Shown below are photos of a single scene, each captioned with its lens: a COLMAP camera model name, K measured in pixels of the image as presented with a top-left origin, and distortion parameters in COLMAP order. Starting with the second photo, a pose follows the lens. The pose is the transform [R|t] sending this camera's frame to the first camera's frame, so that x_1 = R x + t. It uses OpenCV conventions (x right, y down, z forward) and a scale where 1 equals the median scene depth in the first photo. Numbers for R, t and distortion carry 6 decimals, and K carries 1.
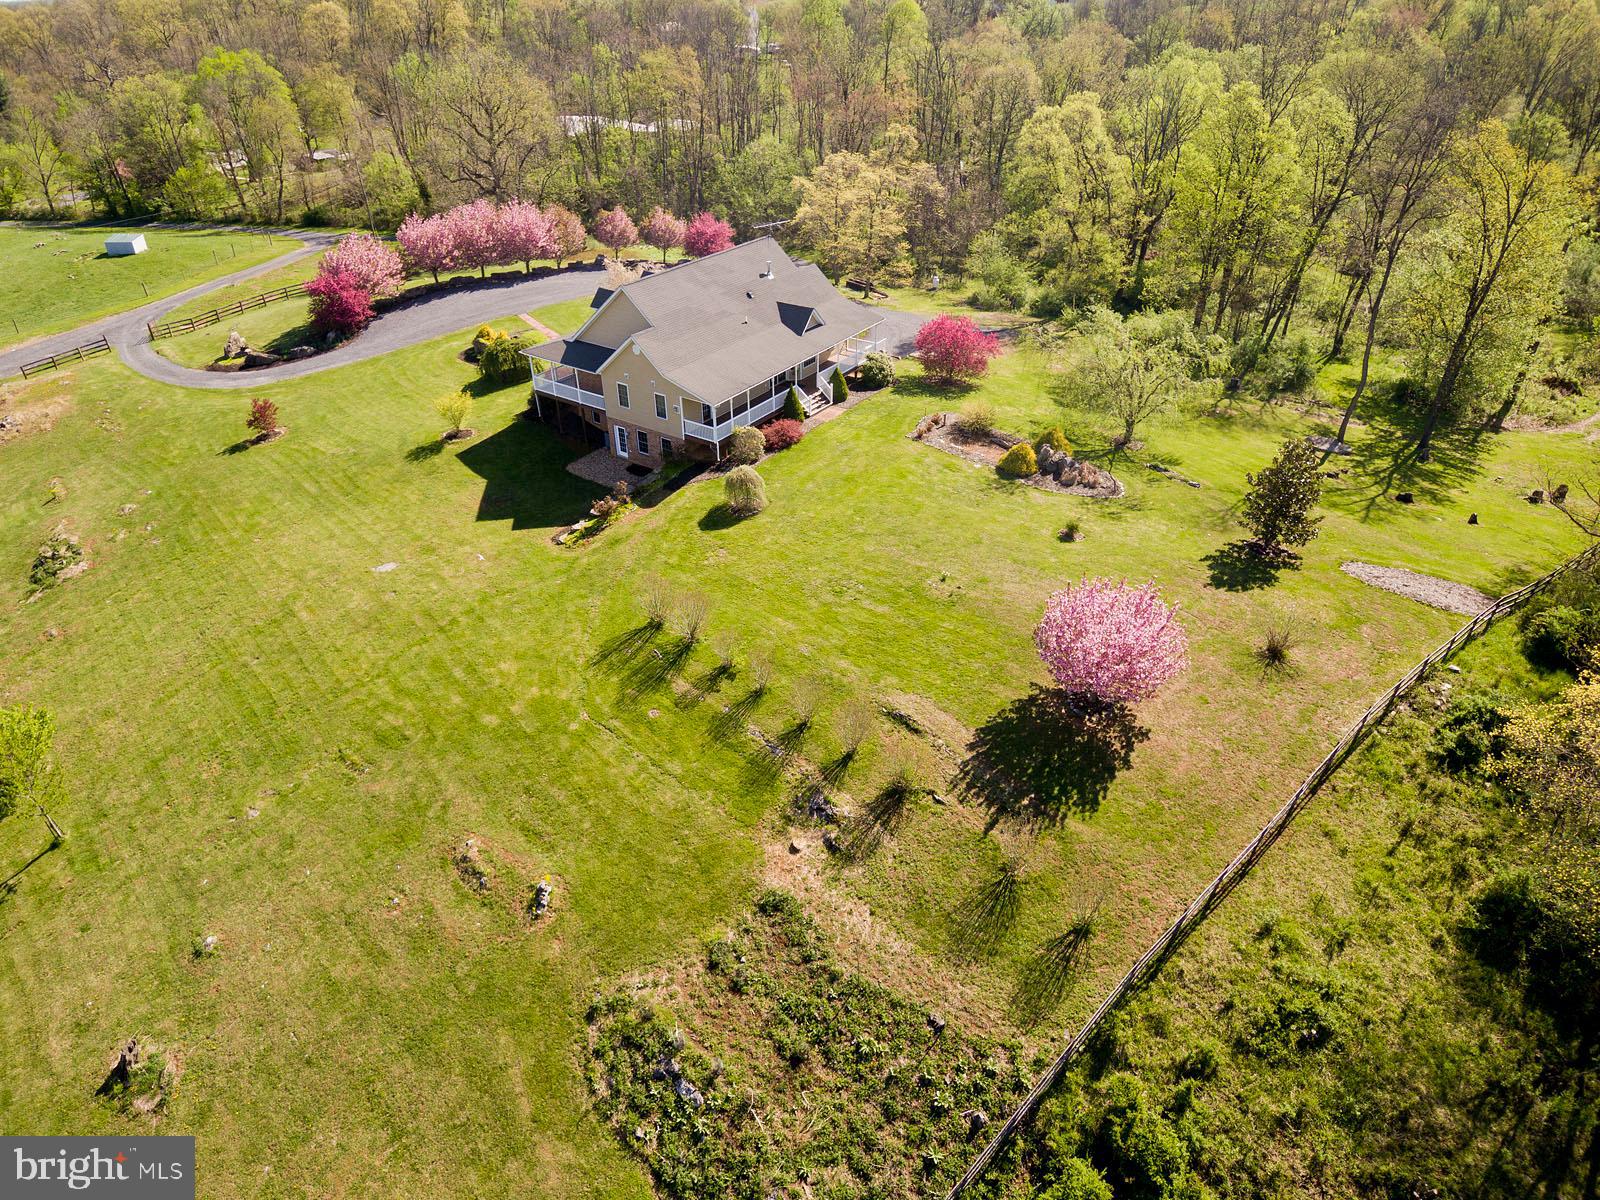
lens RADIAL K [[949.1, 0, 786.4], [0, 949.1, 609.9], [0, 0, 1]] dist [0.097403, -0.124979]
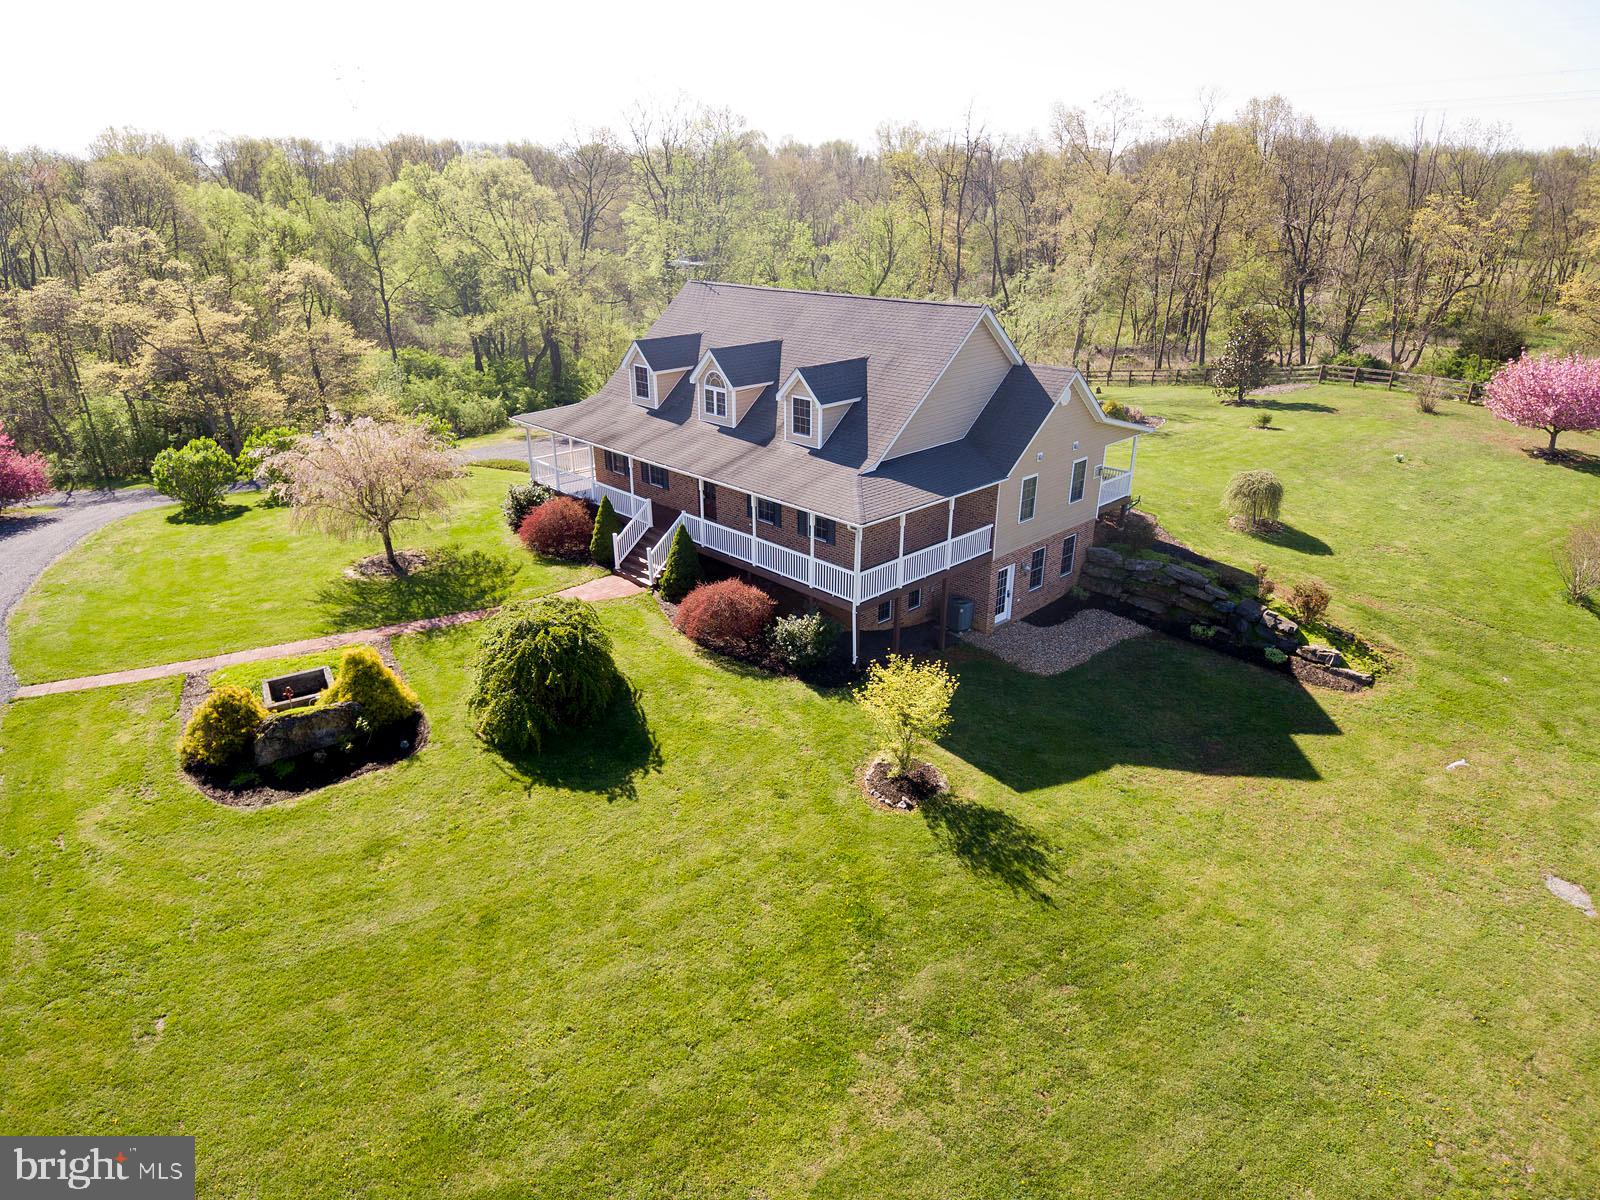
lens RADIAL K [[955.5, 0, 781.7], [0, 955.5, 605.7], [0, 0, 1]] dist [0.094377, -0.128229]
pose [[0.194489, -0.370547, 0.908223, -0.781026], [0.549963, 0.807877, 0.211836, -0.402292], [-0.812228, 0.458289, 0.360910, 1.034337]]
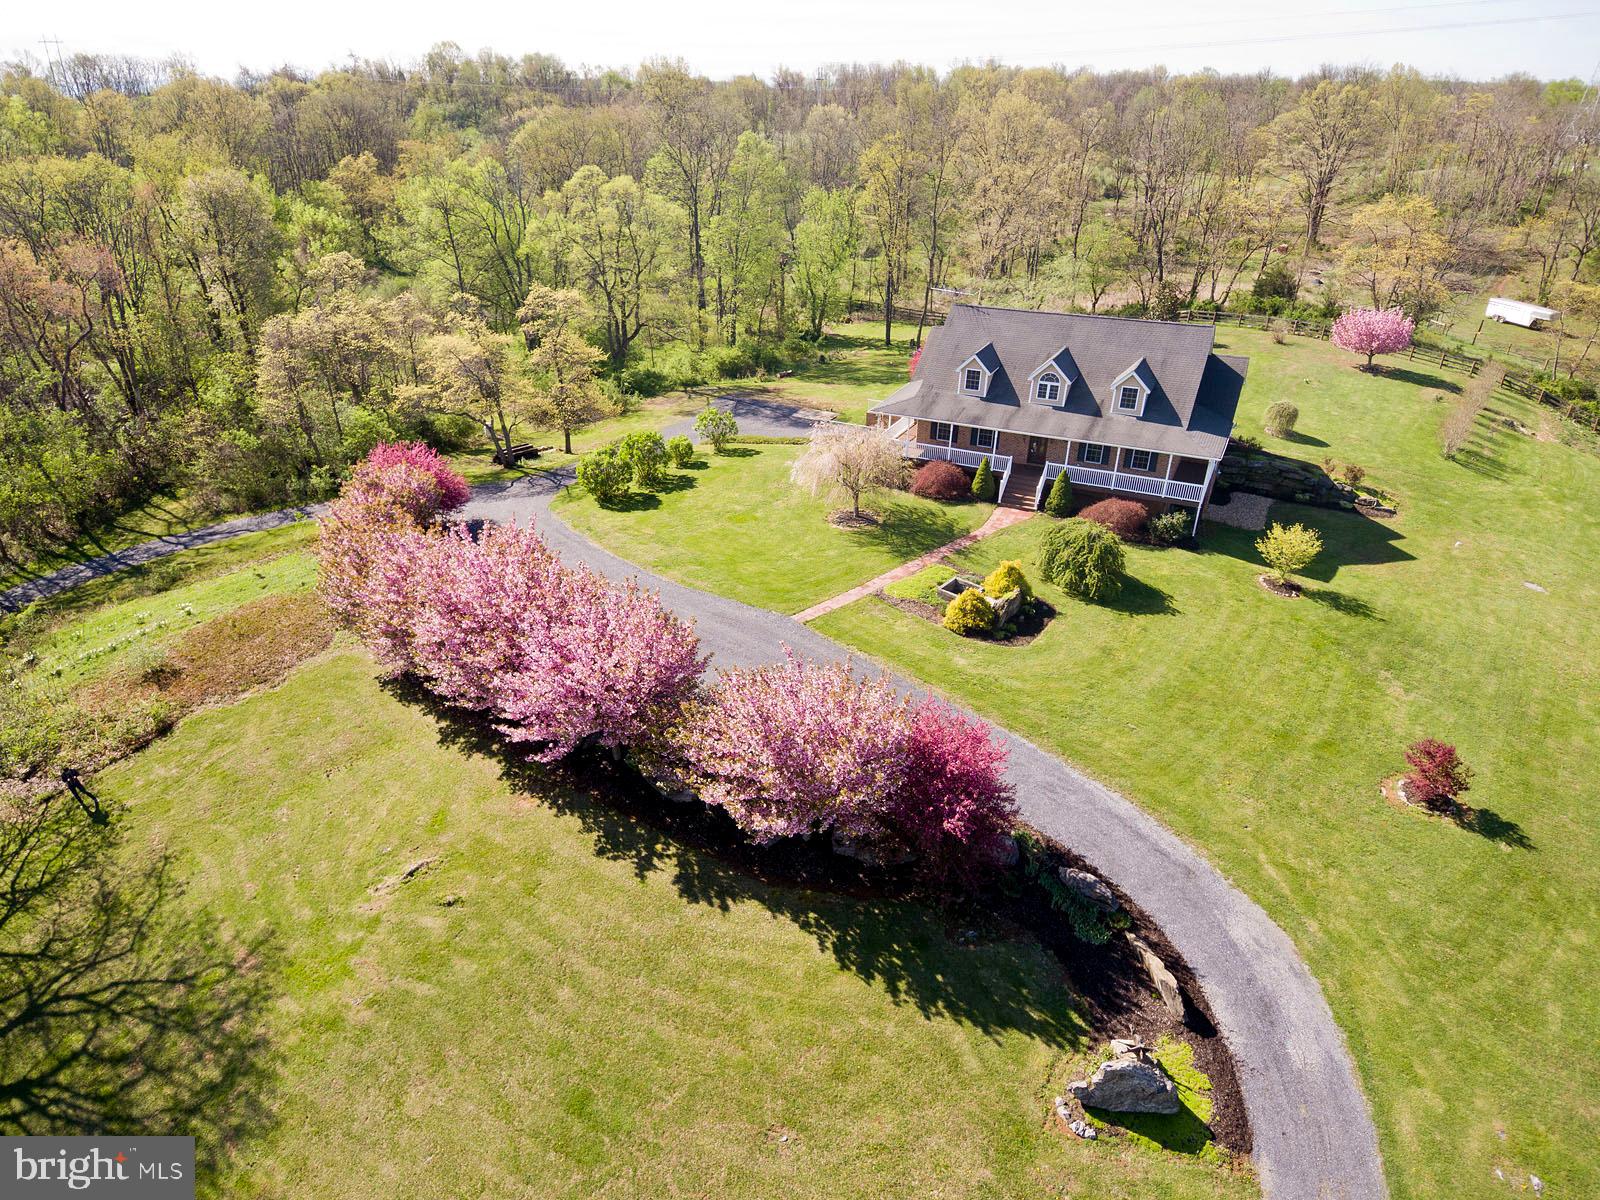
lens RADIAL K [[955.5, 0, 781.7], [0, 955.5, 605.7], [0, 0, 1]] dist [0.094377, -0.128229]
pose [[-0.148657, -0.452561, 0.879255, -1.120859], [0.551723, 0.699930, 0.453541, -0.853723], [-0.820672, 0.552527, 0.145639, 1.437624]]
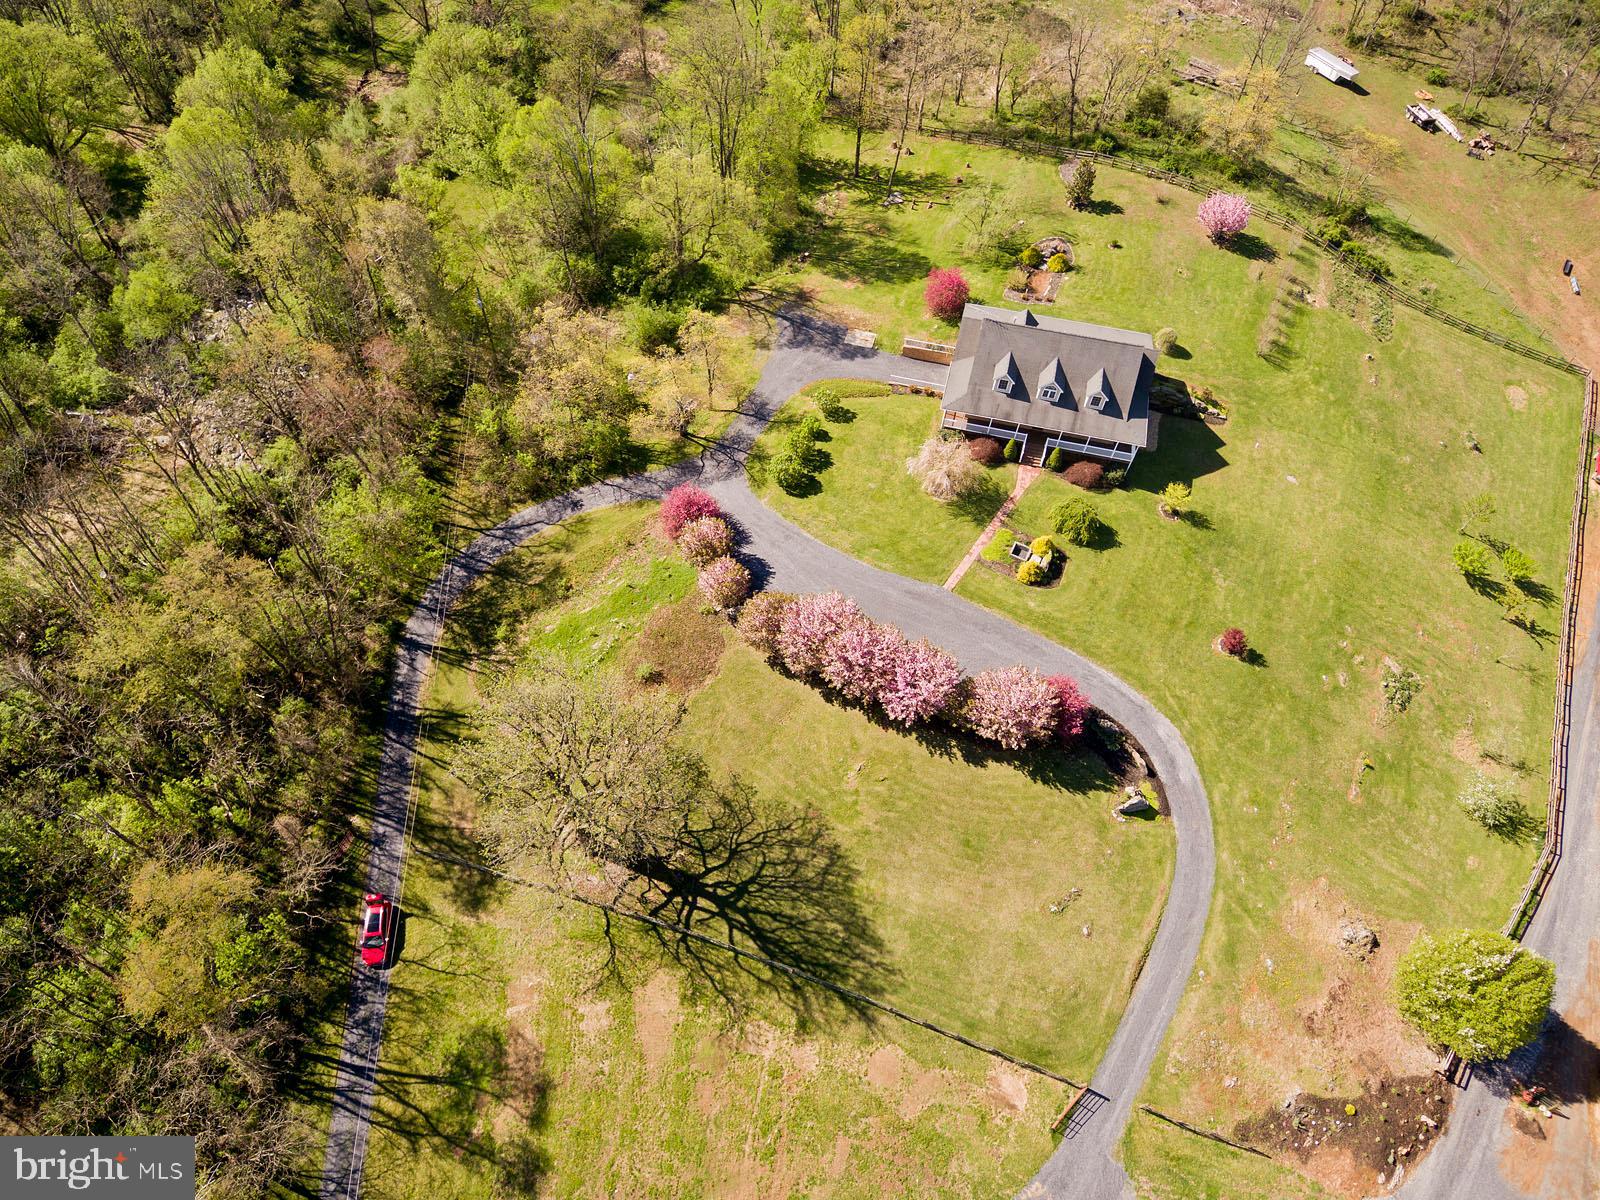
lens RADIAL K [[955.5, 0, 781.7], [0, 955.5, 605.7], [0, 0, 1]] dist [0.094377, -0.128229]
pose [[-0.365689, -0.757773, 0.540418, -1.200818], [0.501134, 0.328978, 0.800399, -1.867462], [-0.784306, 0.563519, 0.259443, 1.370427]]
